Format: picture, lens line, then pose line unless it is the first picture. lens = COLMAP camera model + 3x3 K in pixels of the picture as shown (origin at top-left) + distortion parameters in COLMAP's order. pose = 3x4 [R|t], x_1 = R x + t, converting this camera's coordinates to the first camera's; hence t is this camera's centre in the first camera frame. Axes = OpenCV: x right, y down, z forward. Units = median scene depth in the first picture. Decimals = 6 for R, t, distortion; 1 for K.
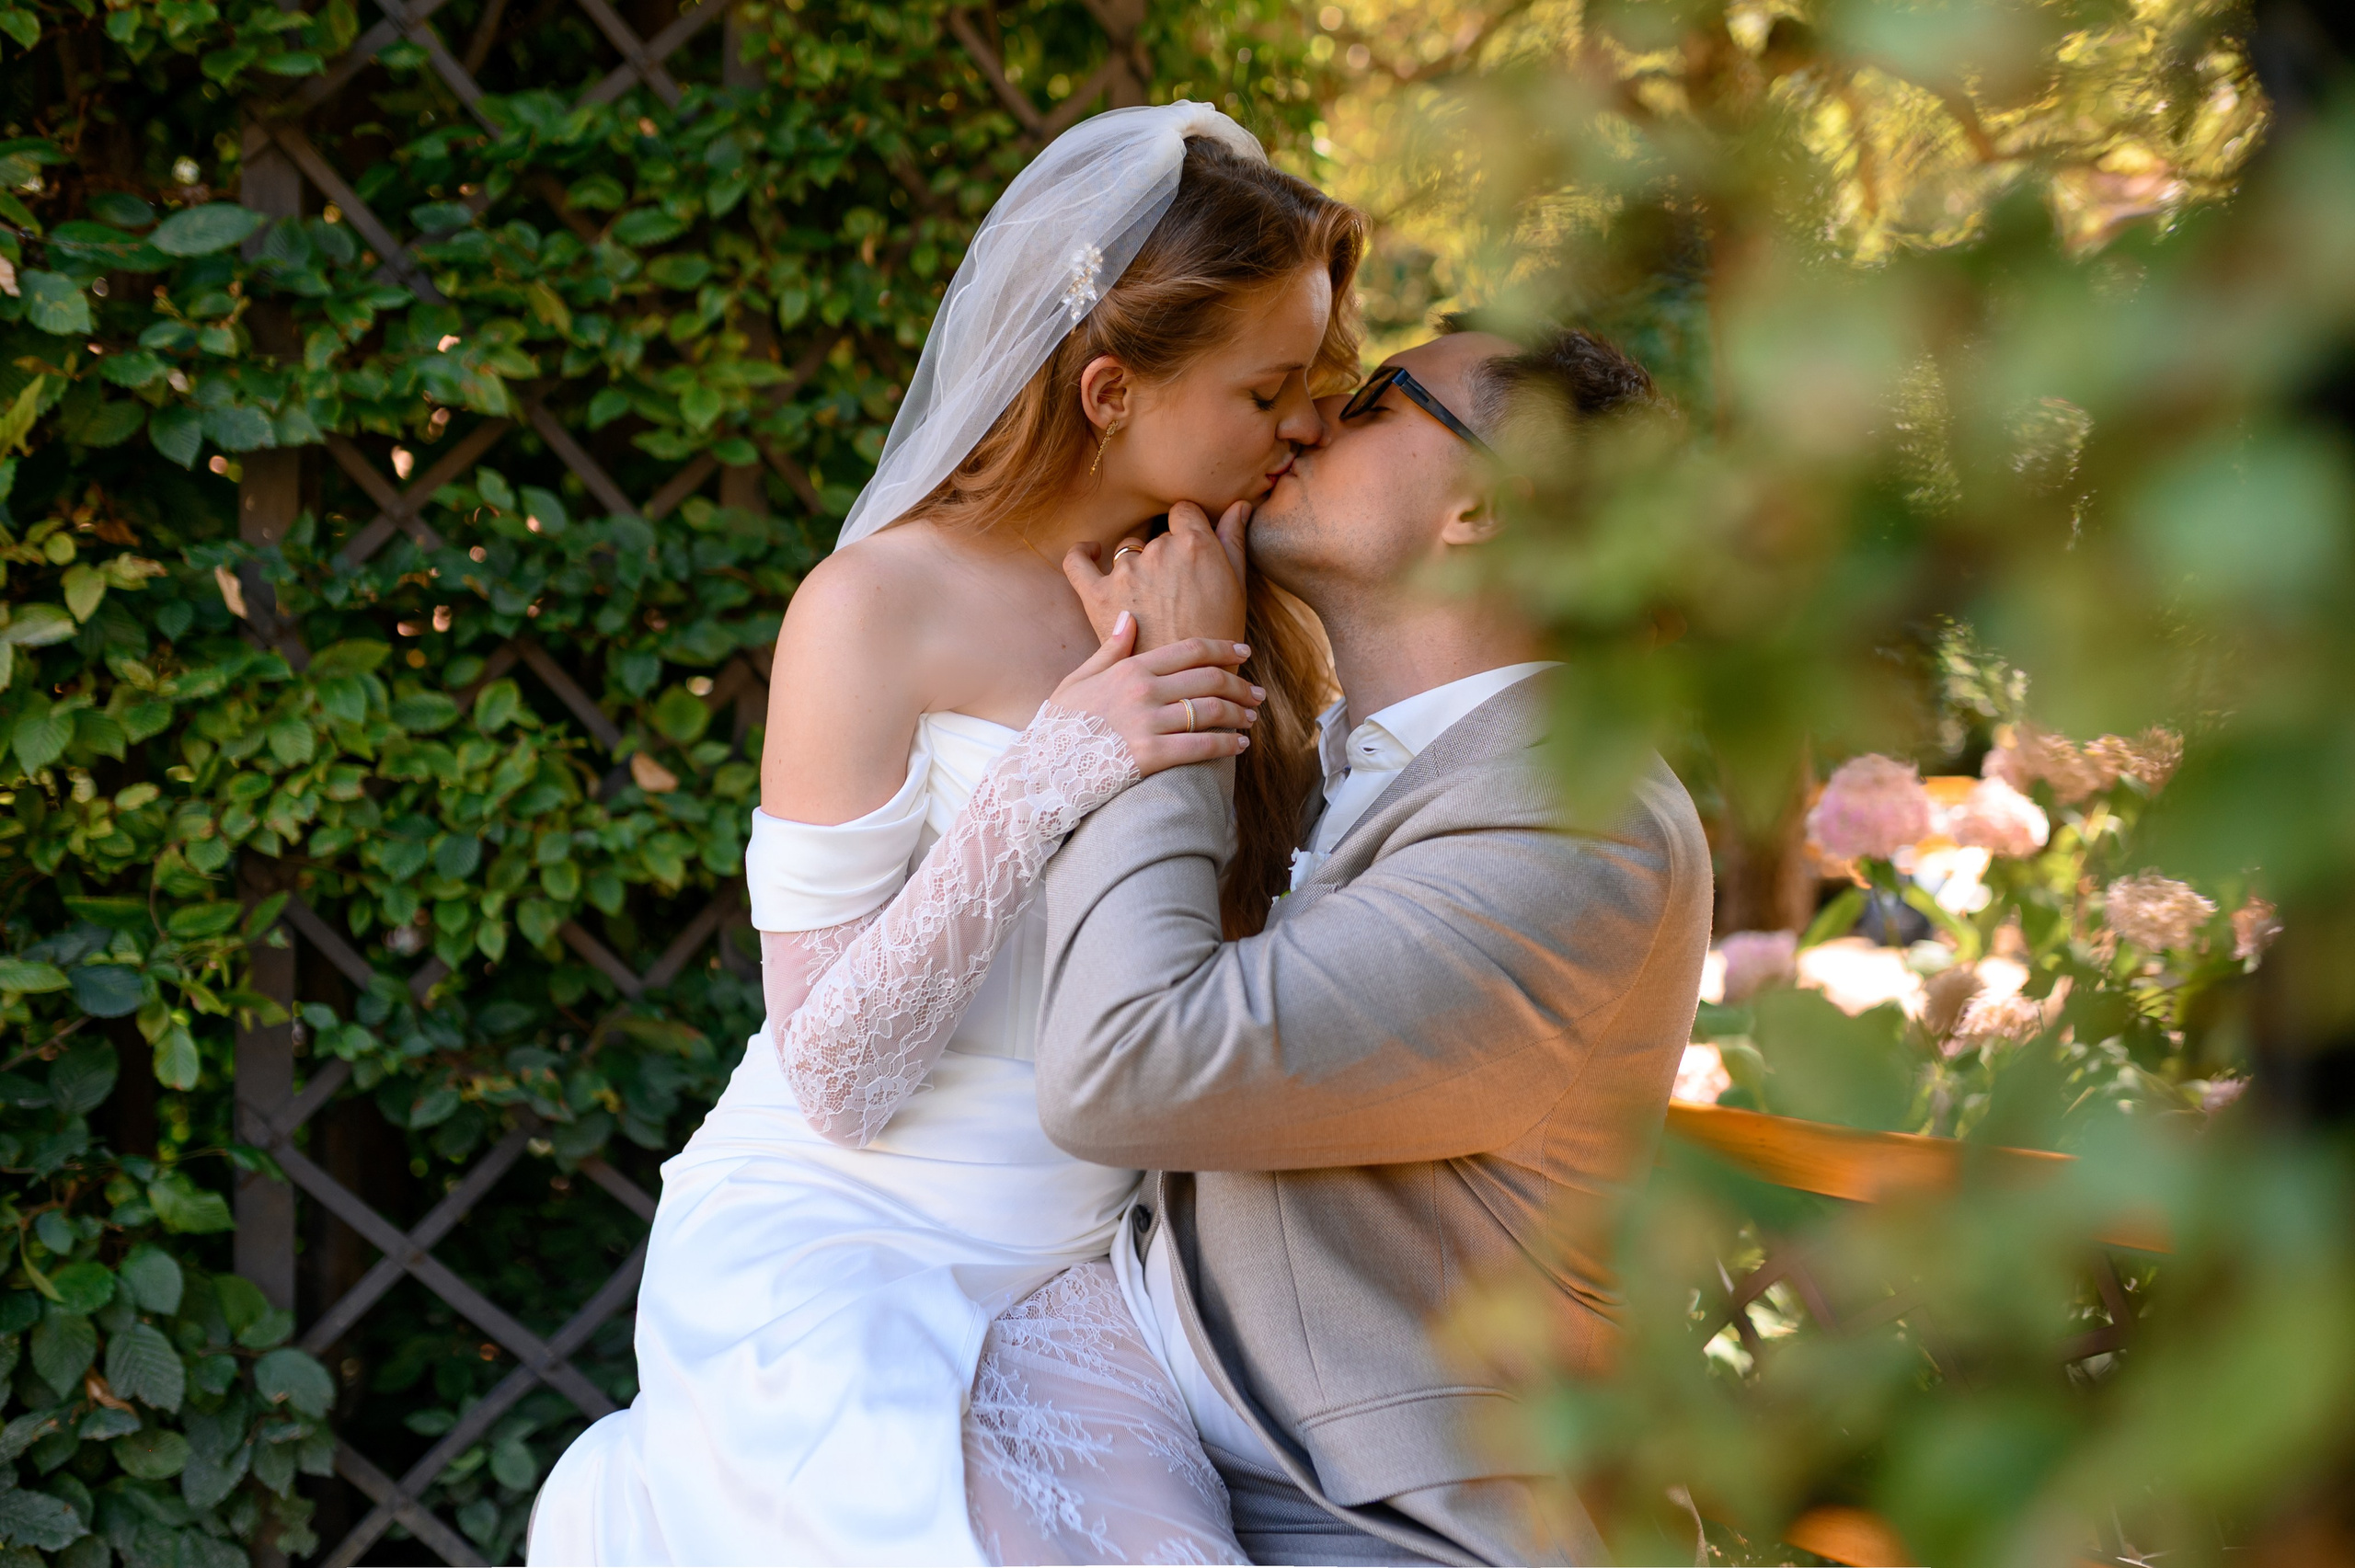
lens RADIAL K [[2433.1, 0, 1177.5], [0, 2433.1, 784.0], [0, 0, 1]] dist [-0.027272, 0.132350]
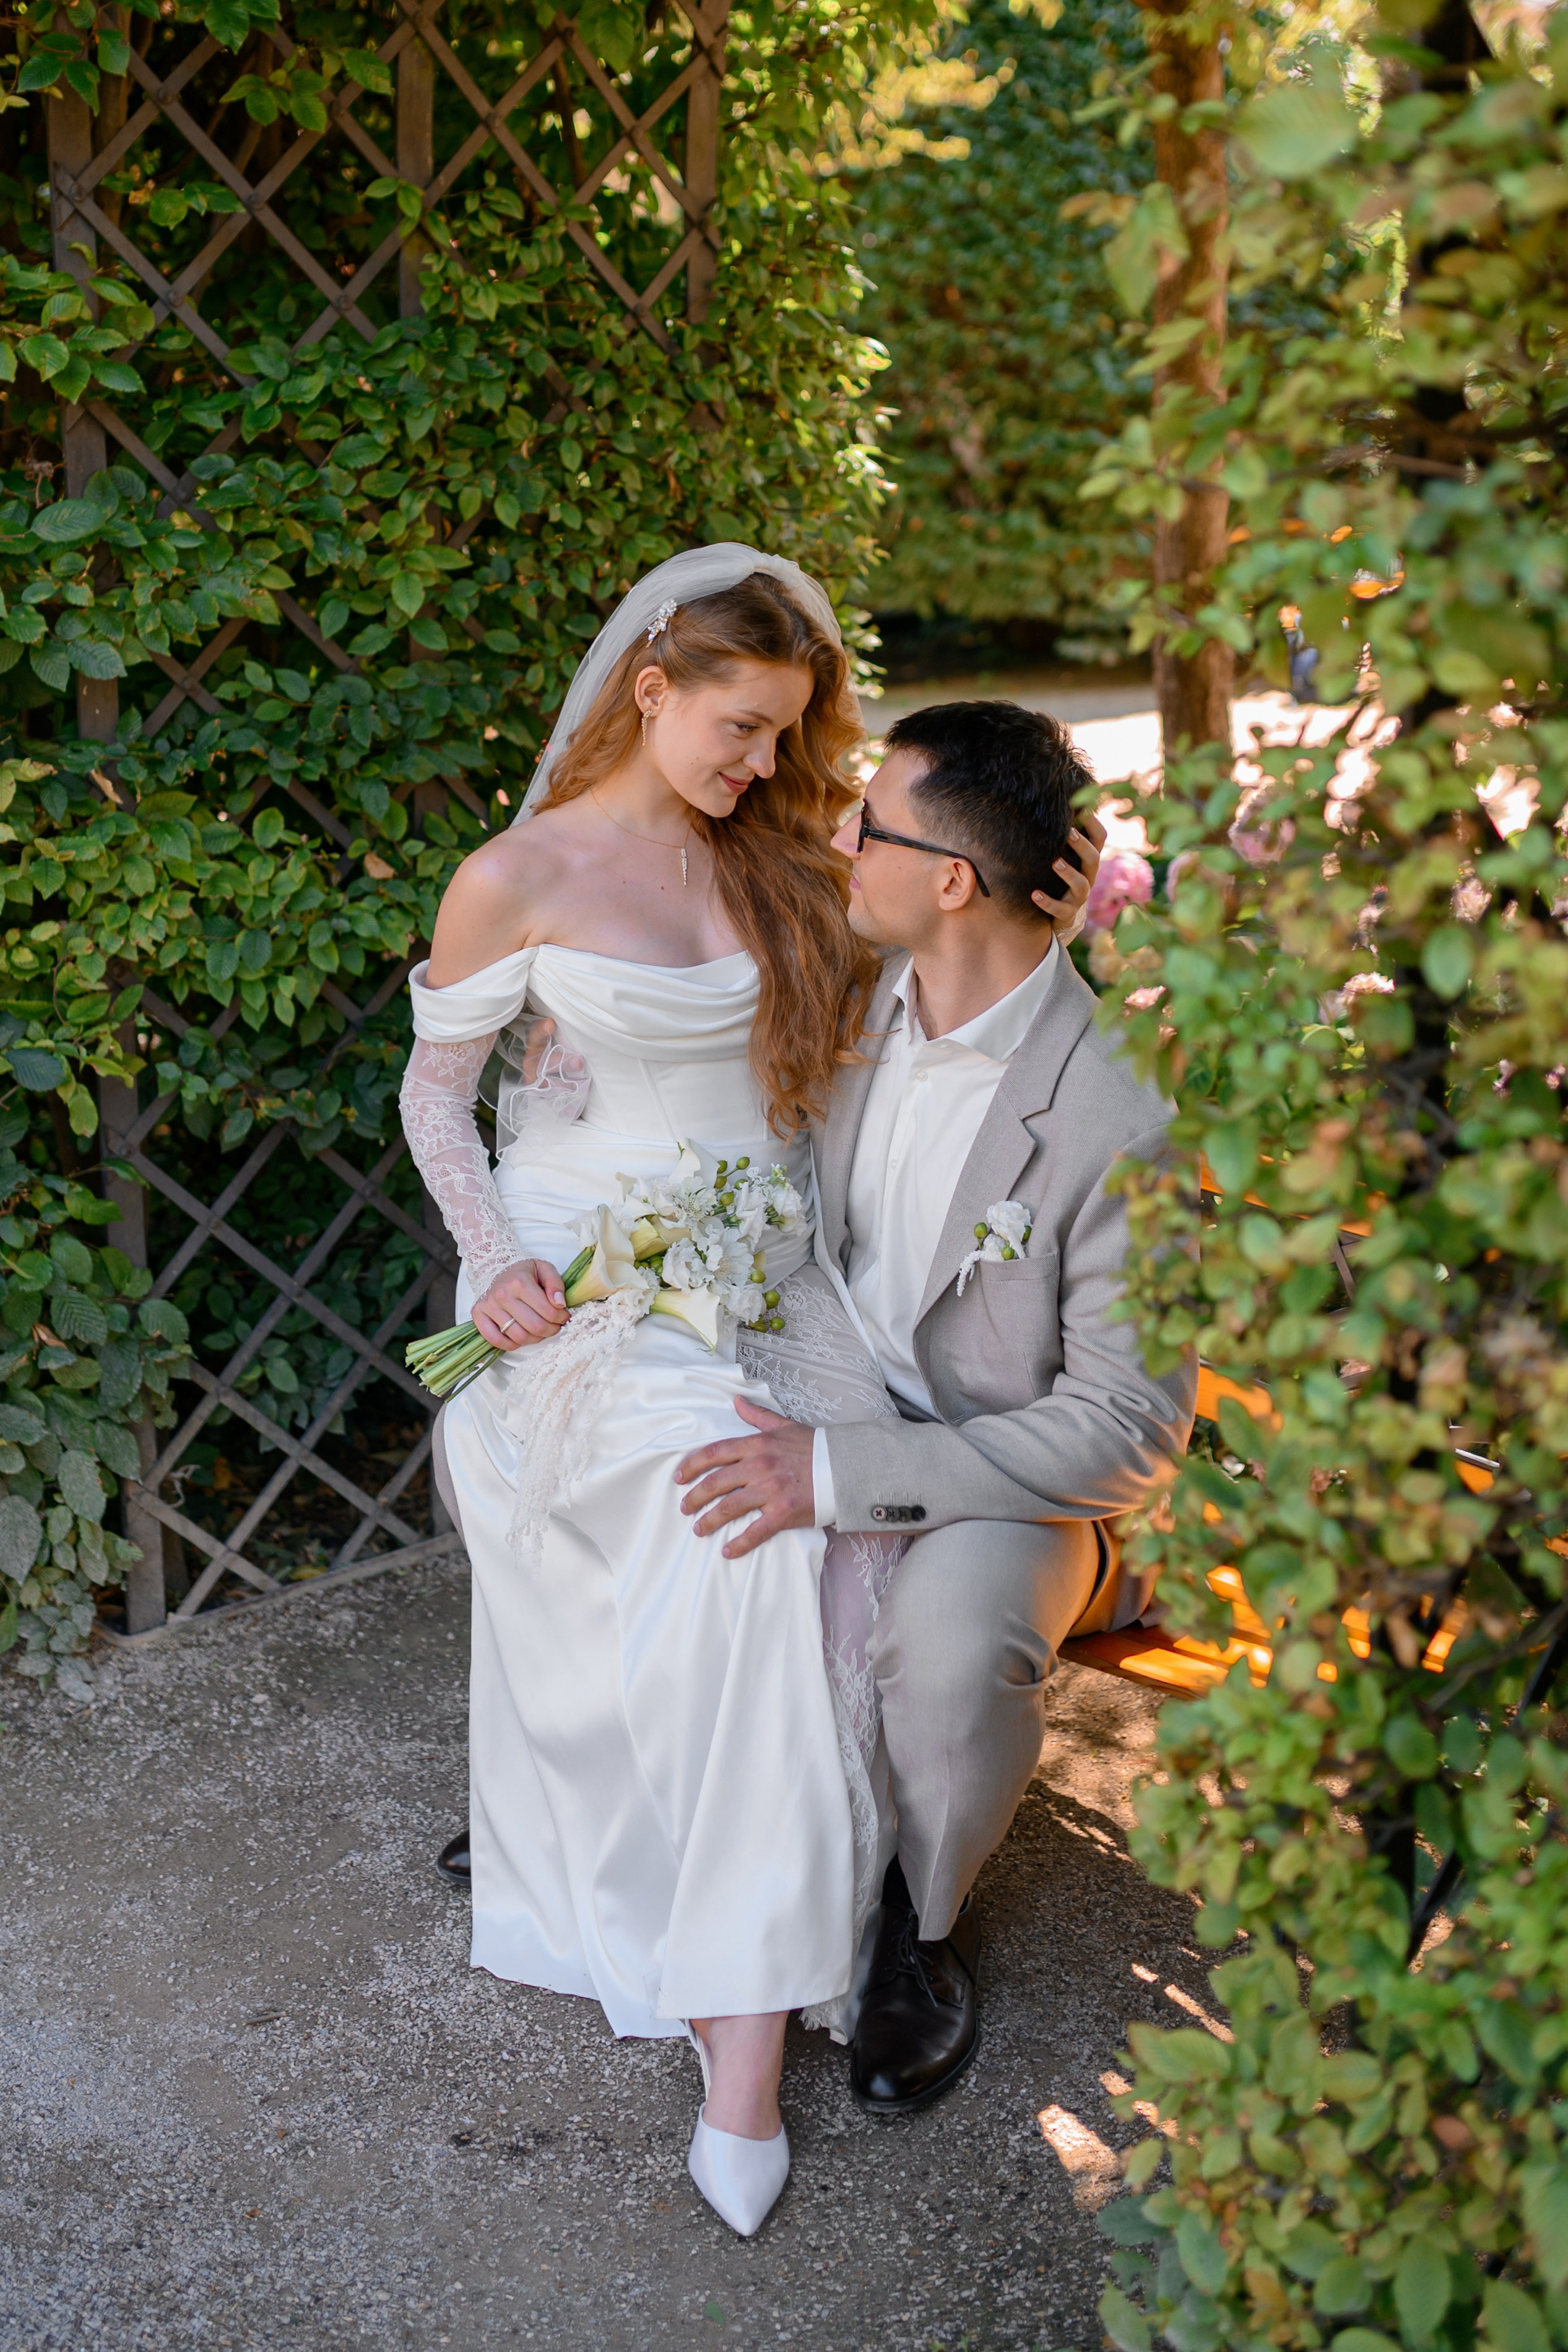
lens RADIAL K [[2654.5, 0, 688.6], [0, 2654.5, 1022.5], [0, 0, 1]] dist [-0.020811, 0.081714]
pose [[0.997808, -0.027890, 0.060004, -0.147494], [0.013699, 0.974255, 0.225034, -0.267204], [-0.064735, -0.223719, 0.972502, -0.483186]]
